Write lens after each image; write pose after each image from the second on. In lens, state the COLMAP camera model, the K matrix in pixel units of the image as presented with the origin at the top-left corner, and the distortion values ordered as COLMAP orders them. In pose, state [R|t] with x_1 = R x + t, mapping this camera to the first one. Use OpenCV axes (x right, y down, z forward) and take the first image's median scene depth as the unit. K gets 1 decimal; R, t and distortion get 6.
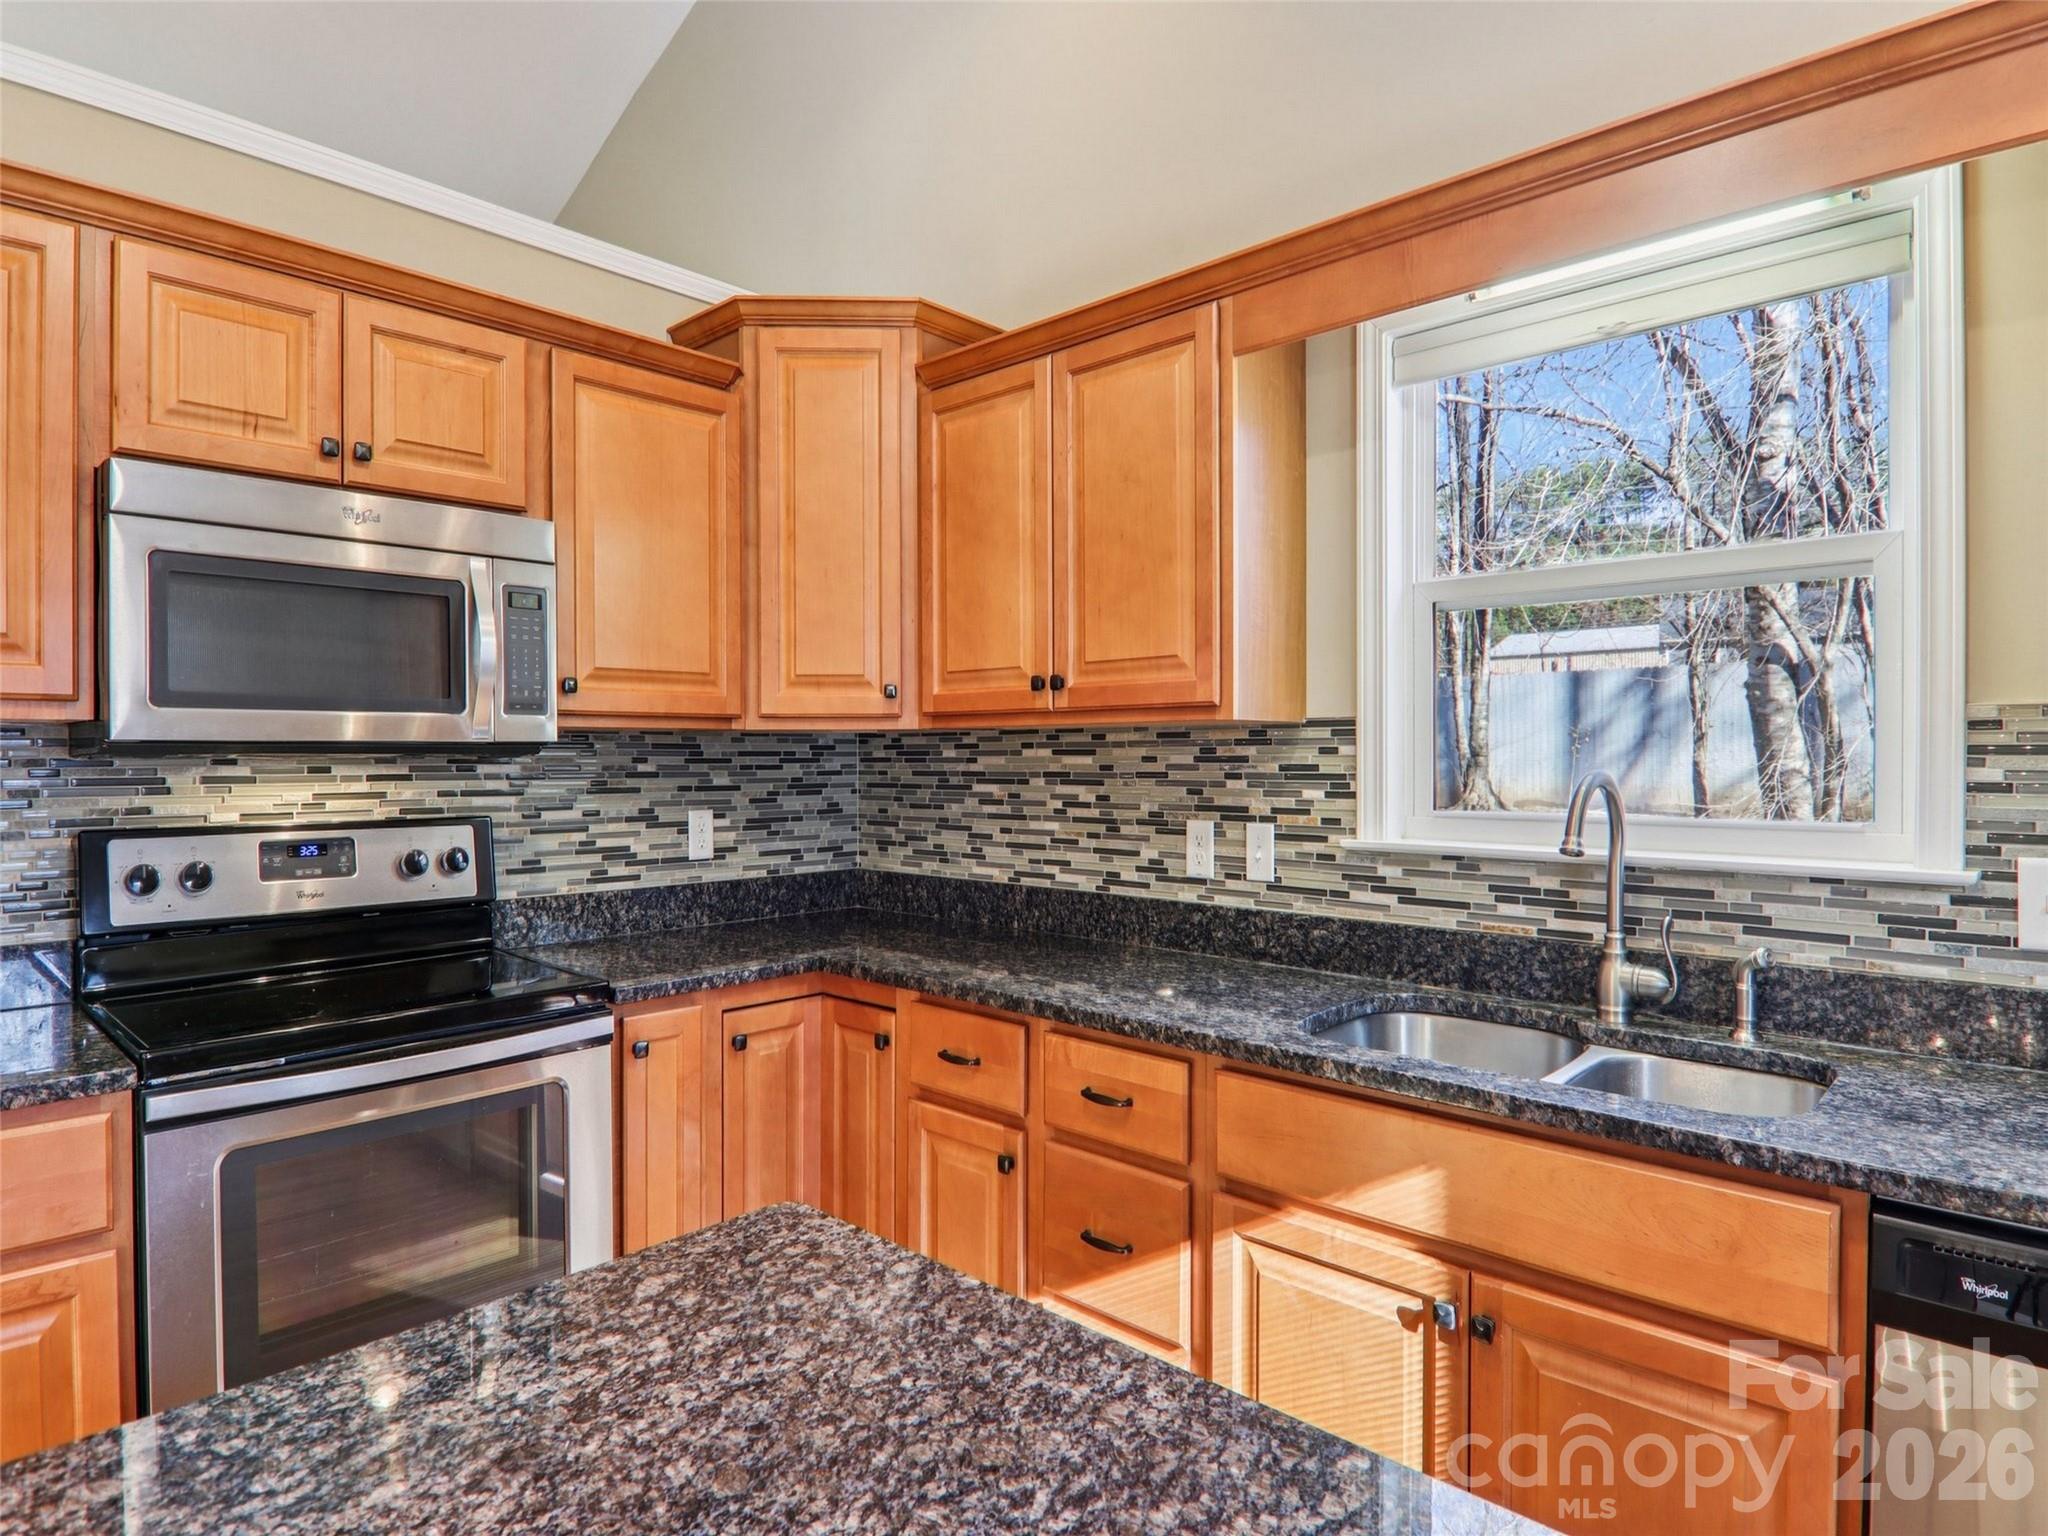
lens RADIAL K [[1159.1, 0, 1024.2], [0, 1159.1, 757.4], [0, 0, 1]] dist [0.002827, -0.002783]
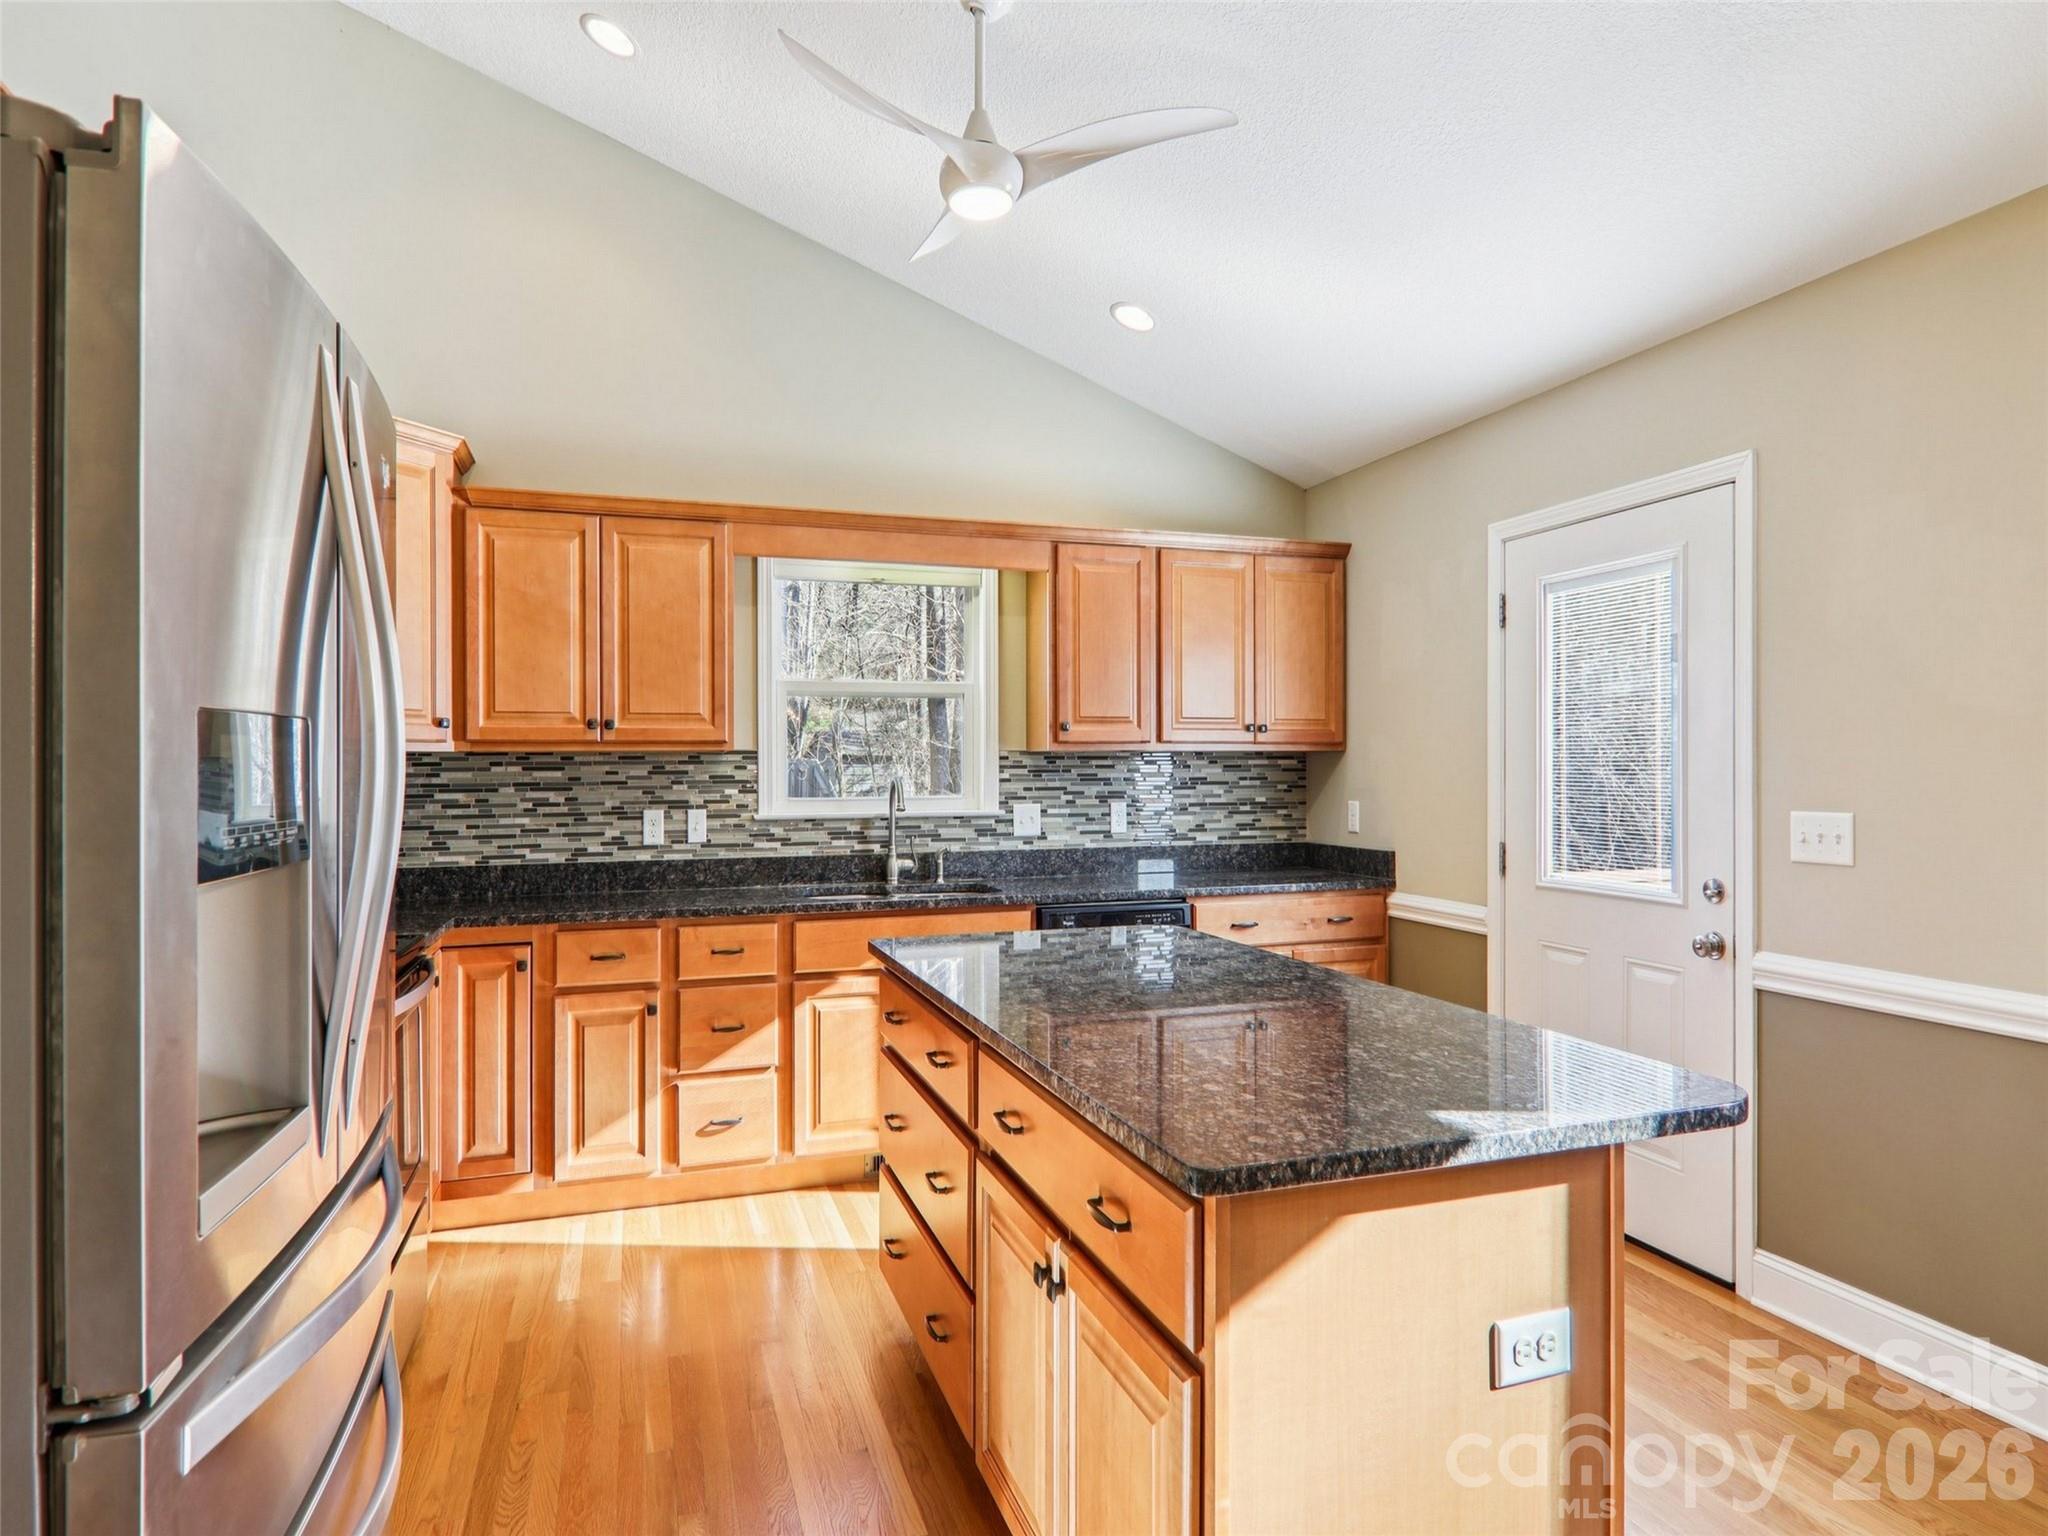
lens RADIAL K [[1159.1, 0, 1012.9], [0, 1159.1, 768.0], [0, 0, 1]] dist [0.002827, -0.002783]
pose [[0.472525, 0.000256, 0.881317, -1.055567], [0.006659, 0.999970, -0.003861, 0.004570], [-0.881292, 0.007693, 0.472509, -0.225452]]
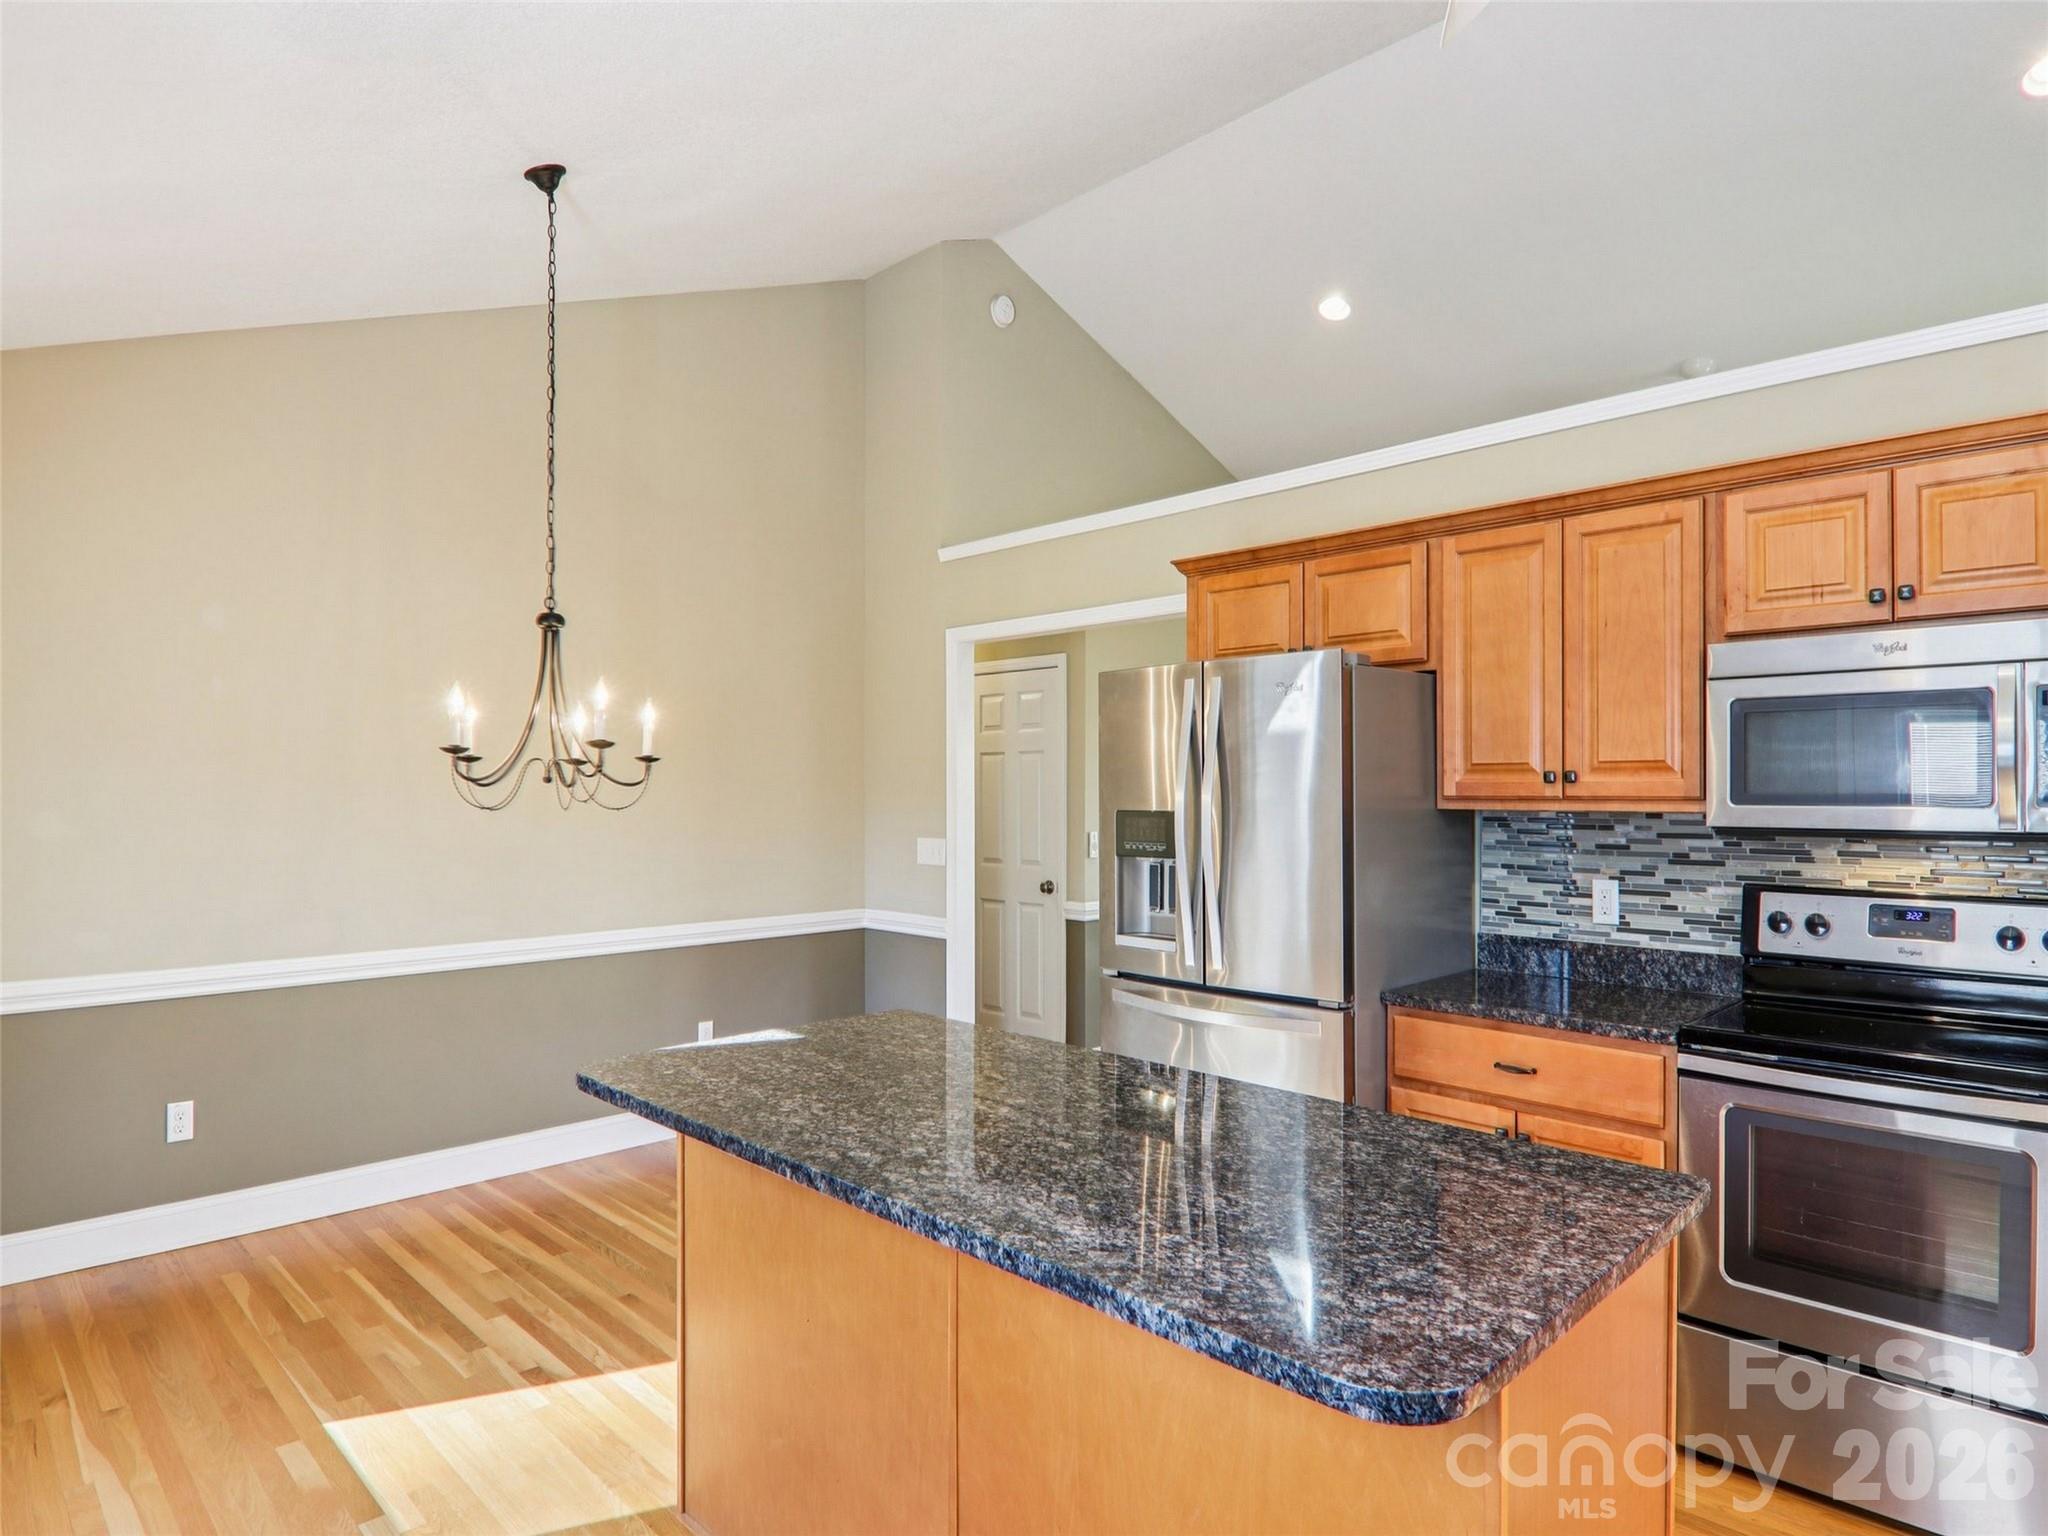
lens RADIAL K [[1159.1, 0, 1016.4], [0, 1159.1, 776.1], [0, 0, 1]] dist [0.002827, -0.002783]
pose [[-0.030152, -0.009701, -0.999498, 1.728973], [-0.010378, 0.999902, -0.009392, -0.125051], [0.999491, 0.010090, -0.030250, 0.264292]]
